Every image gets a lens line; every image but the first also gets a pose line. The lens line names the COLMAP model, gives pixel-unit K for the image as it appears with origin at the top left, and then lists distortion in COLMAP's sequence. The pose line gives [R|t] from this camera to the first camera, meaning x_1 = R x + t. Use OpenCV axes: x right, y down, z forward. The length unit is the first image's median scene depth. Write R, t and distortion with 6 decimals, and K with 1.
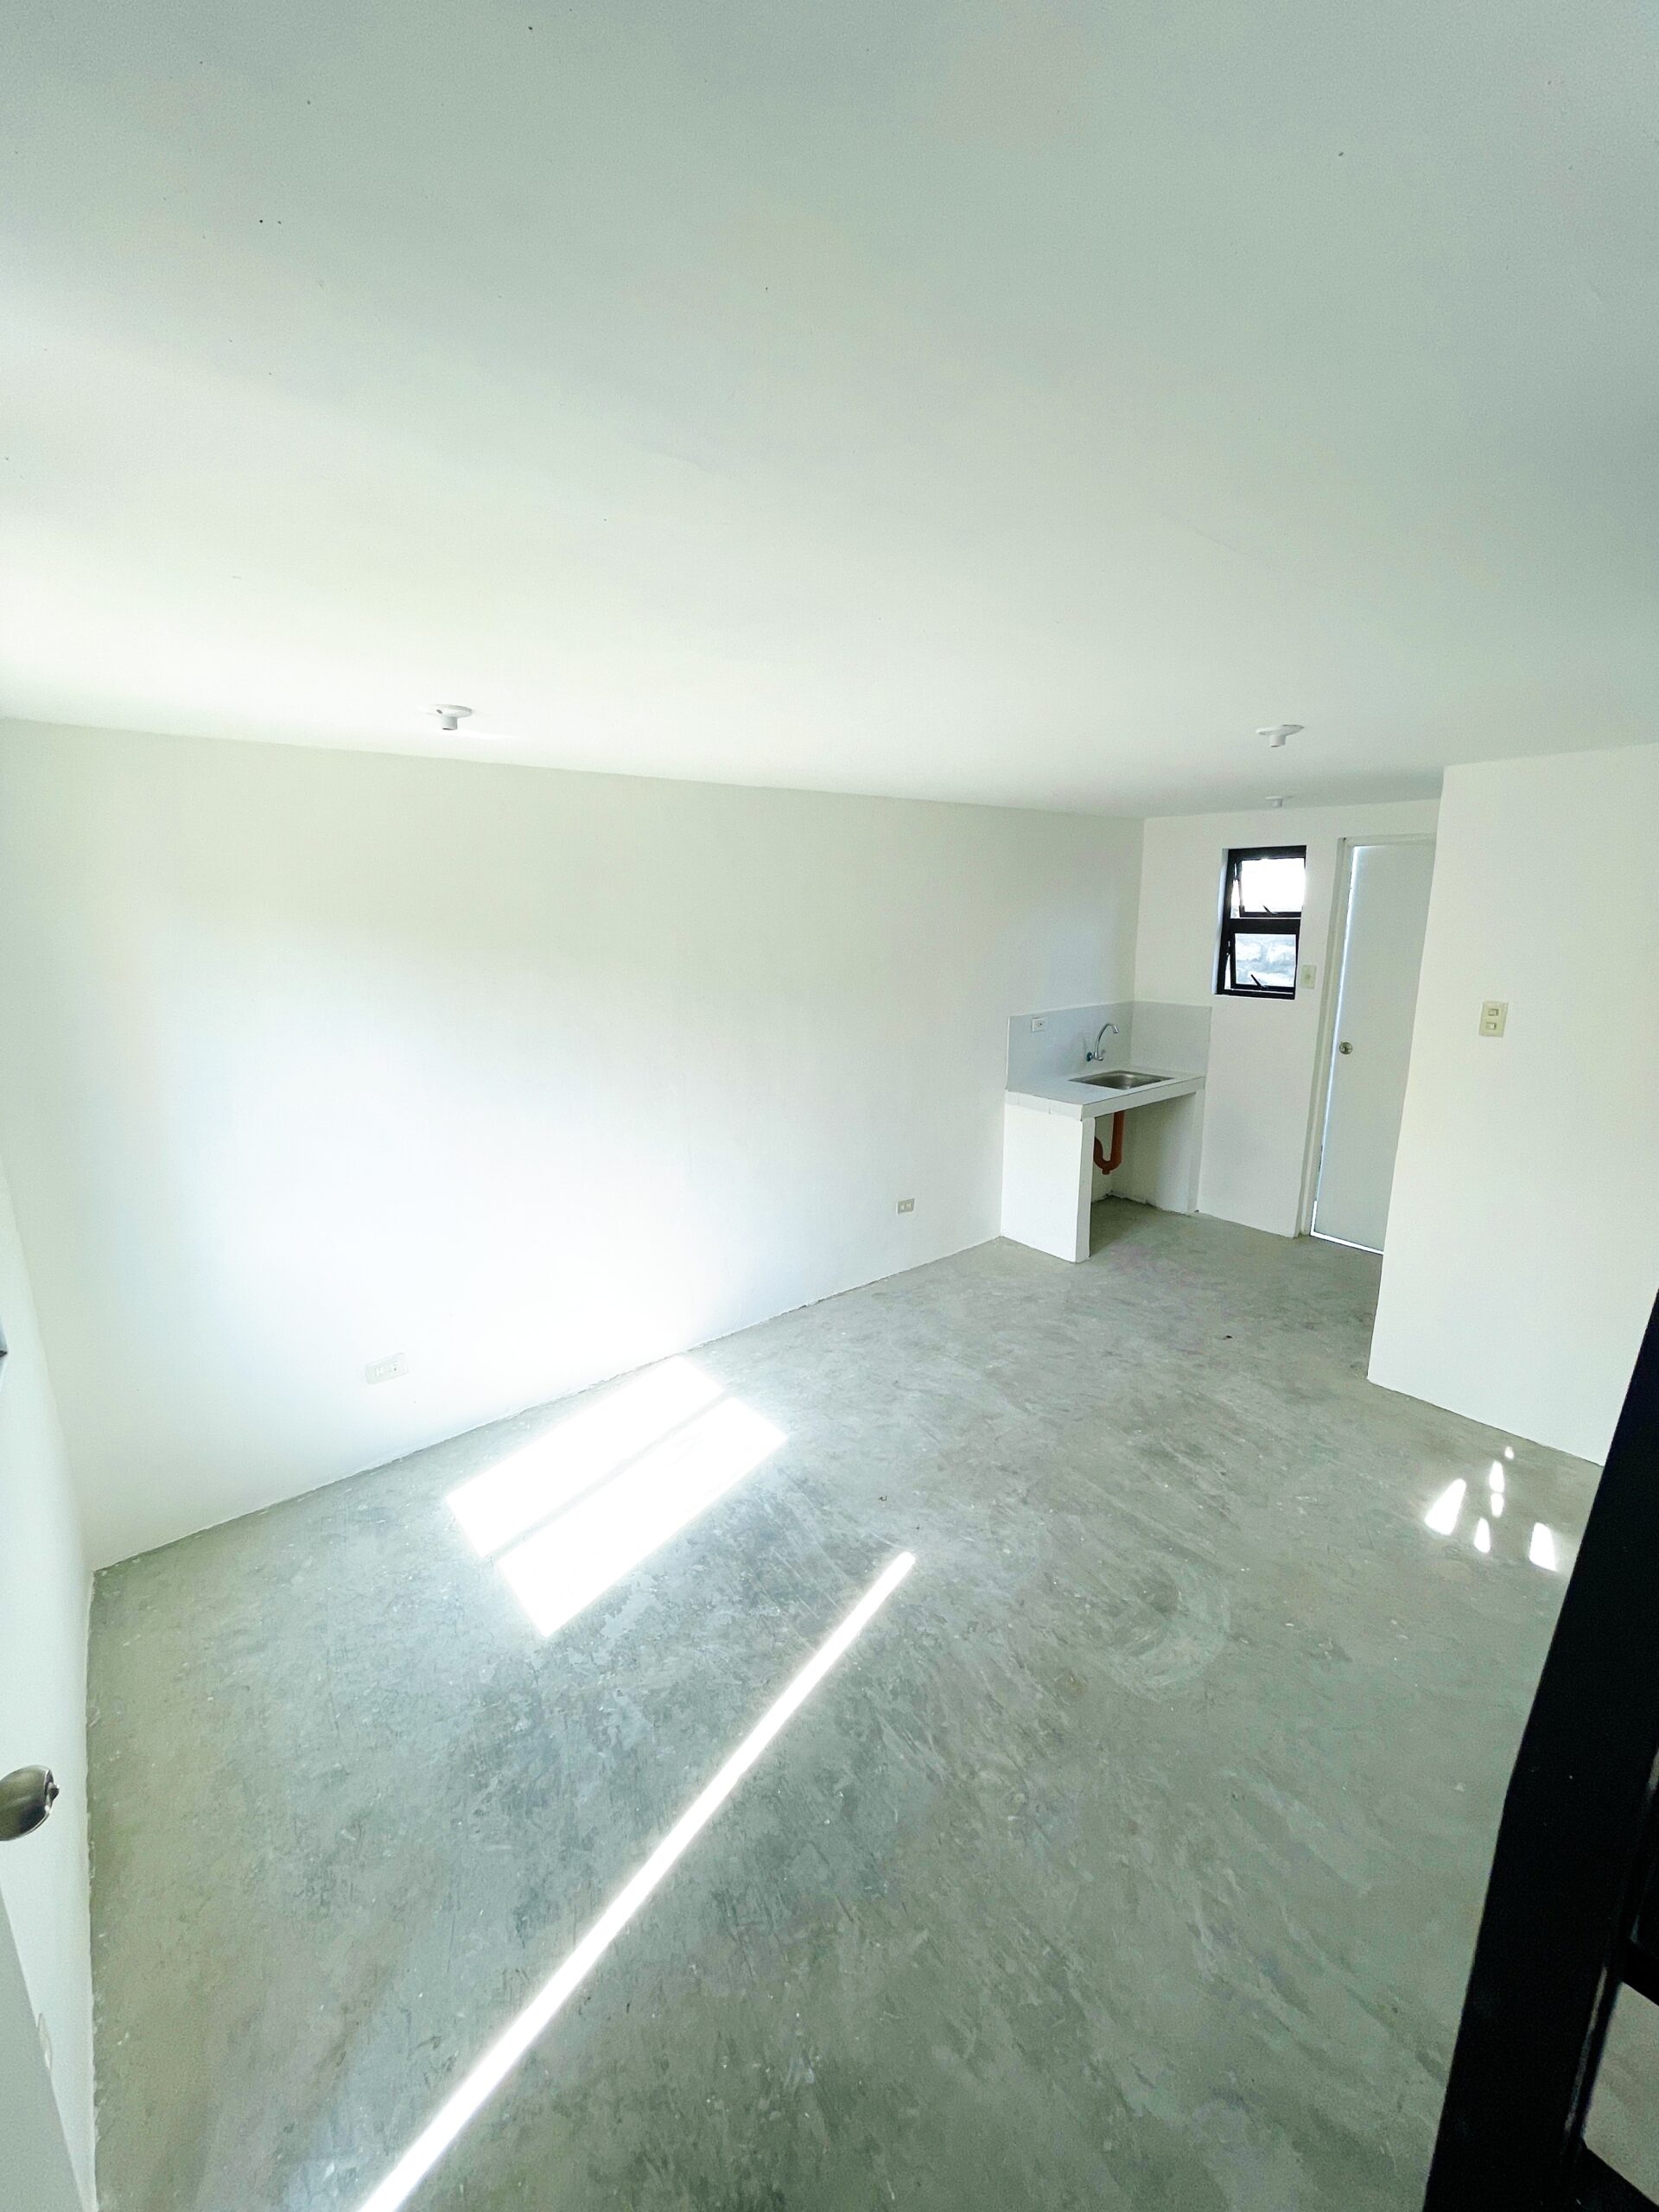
lens RADIAL K [[893.7, 0, 829.1], [0, 893.7, 1106.5], [0, 0, 1]] dist [-0.004201, 0.001390]
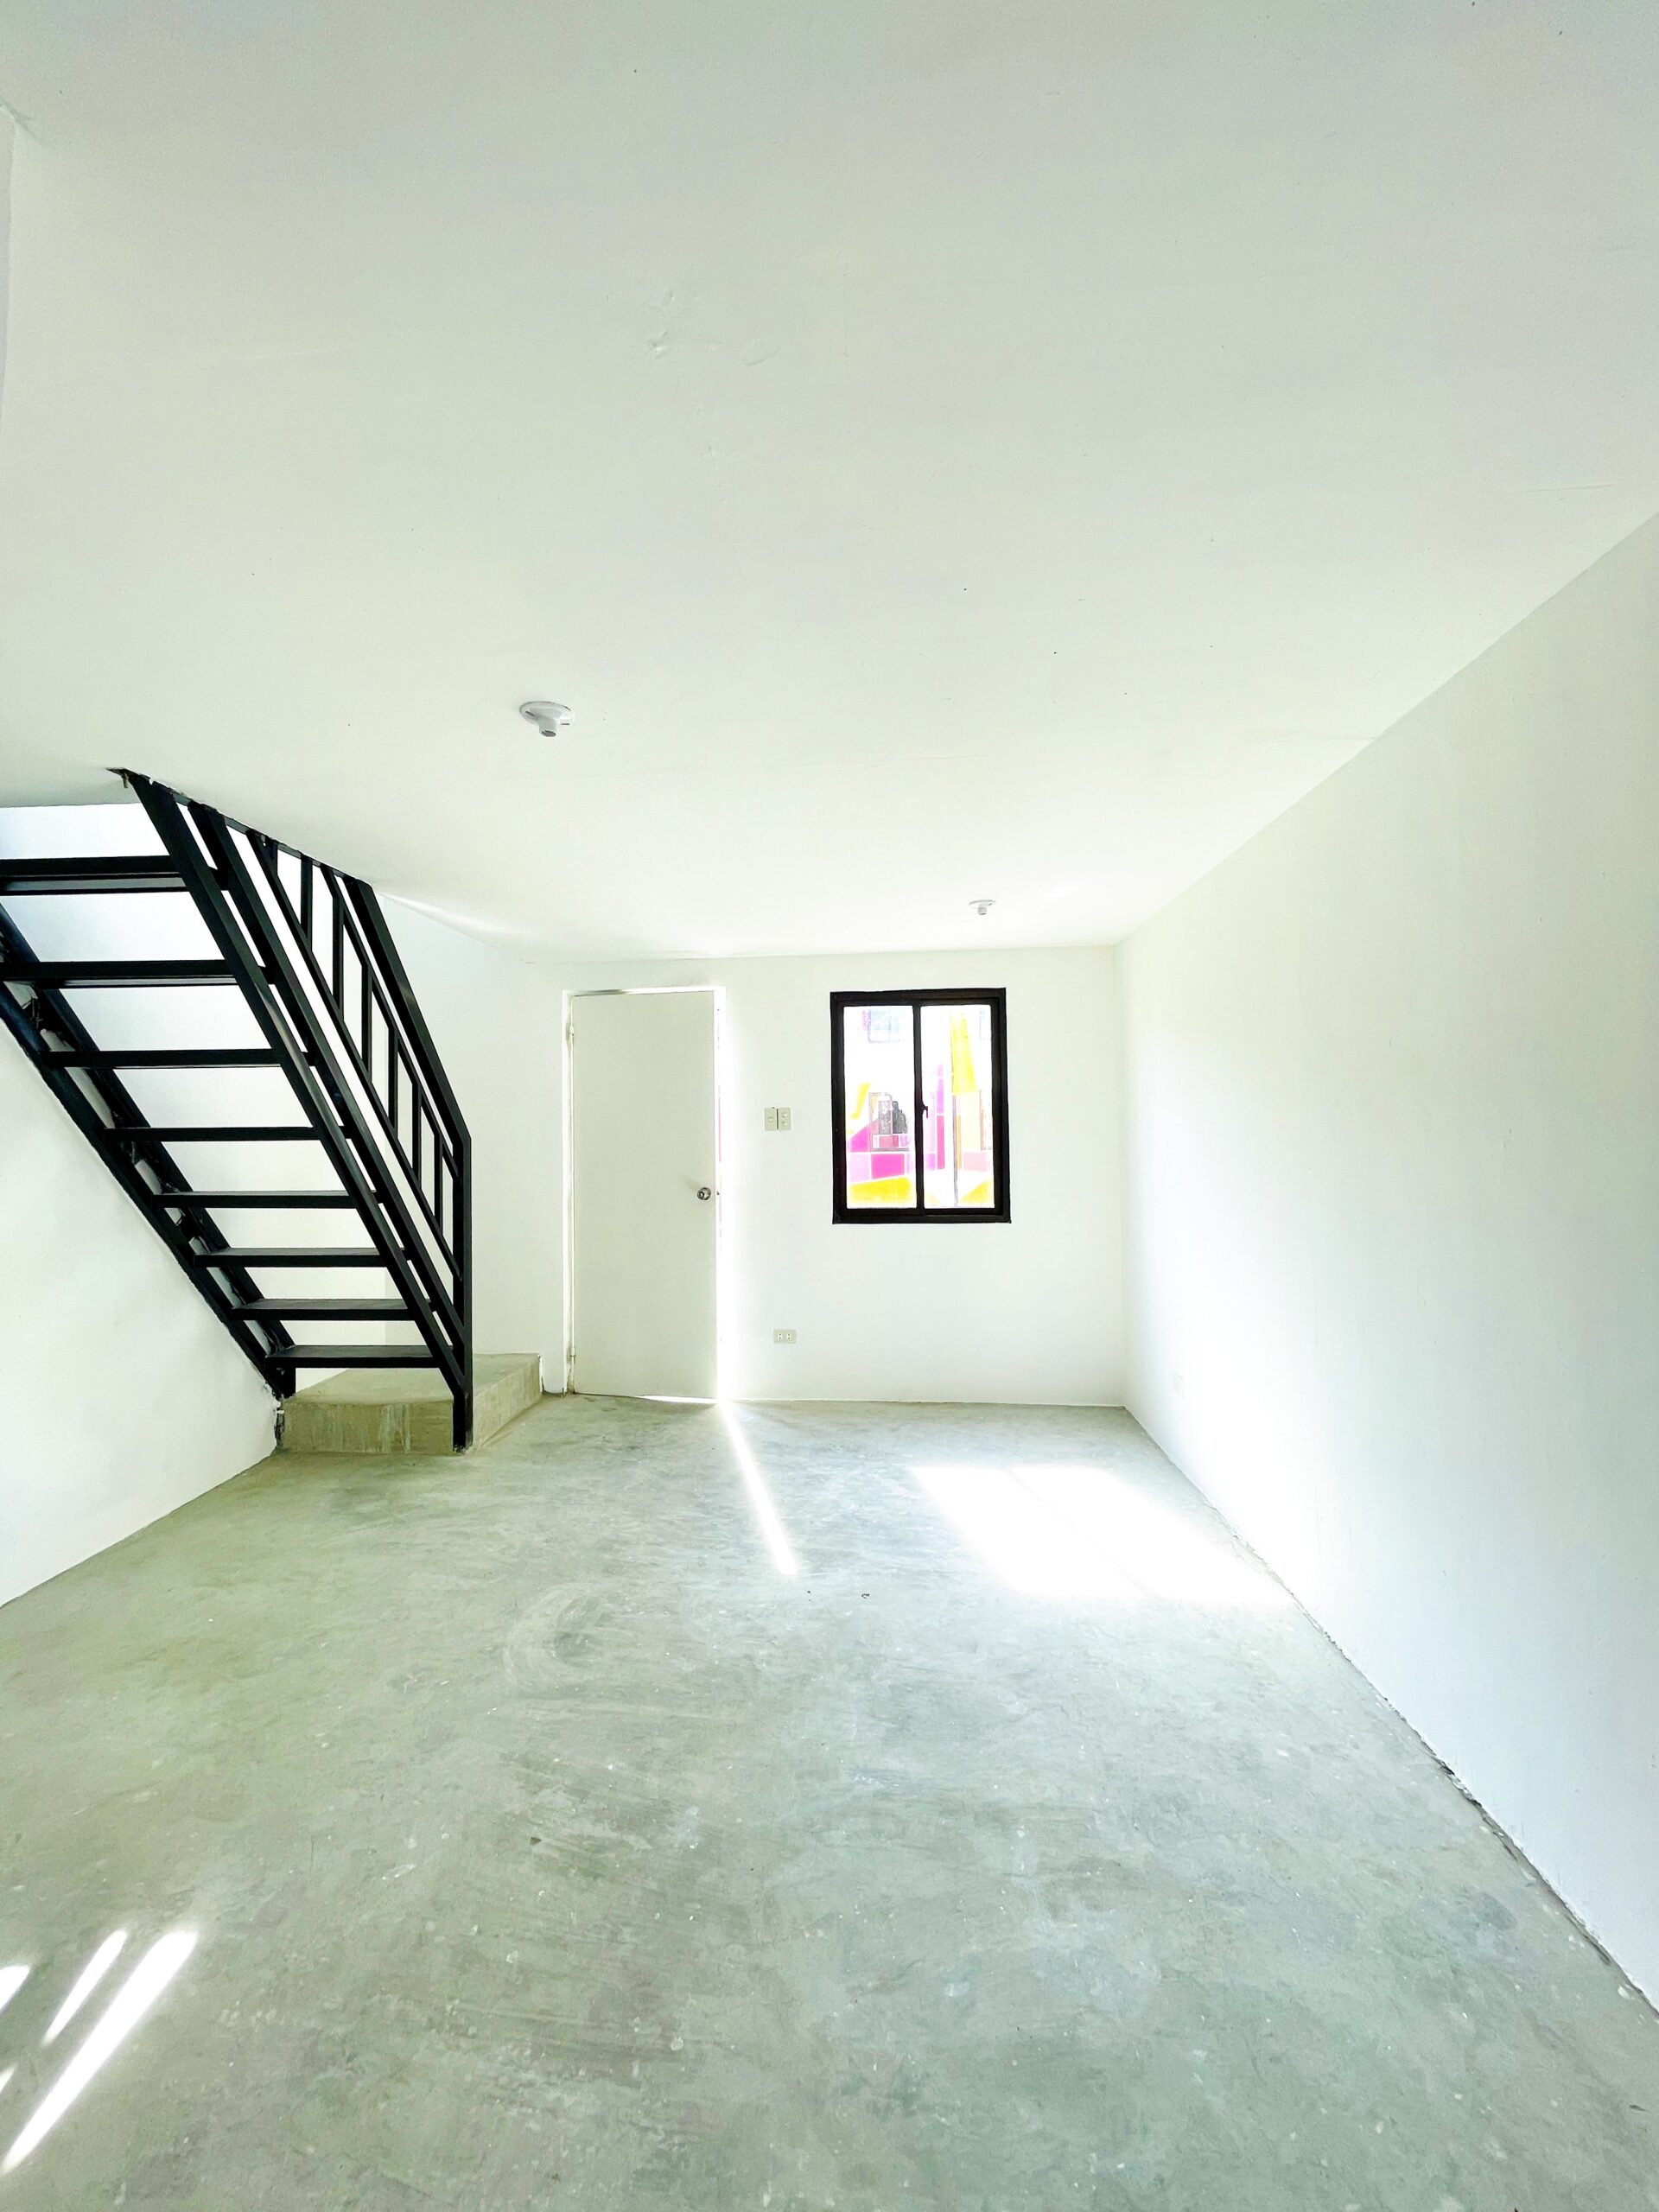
lens RADIAL K [[893.7, 0, 819.3], [0, 893.7, 1117.5], [0, 0, 1]] dist [-0.004201, 0.001390]
pose [[-0.687664, 0.007827, -0.725986, 0.636455], [-0.142184, 0.979128, 0.145234, -0.149398], [0.711970, 0.203096, -0.672198, 1.235883]]
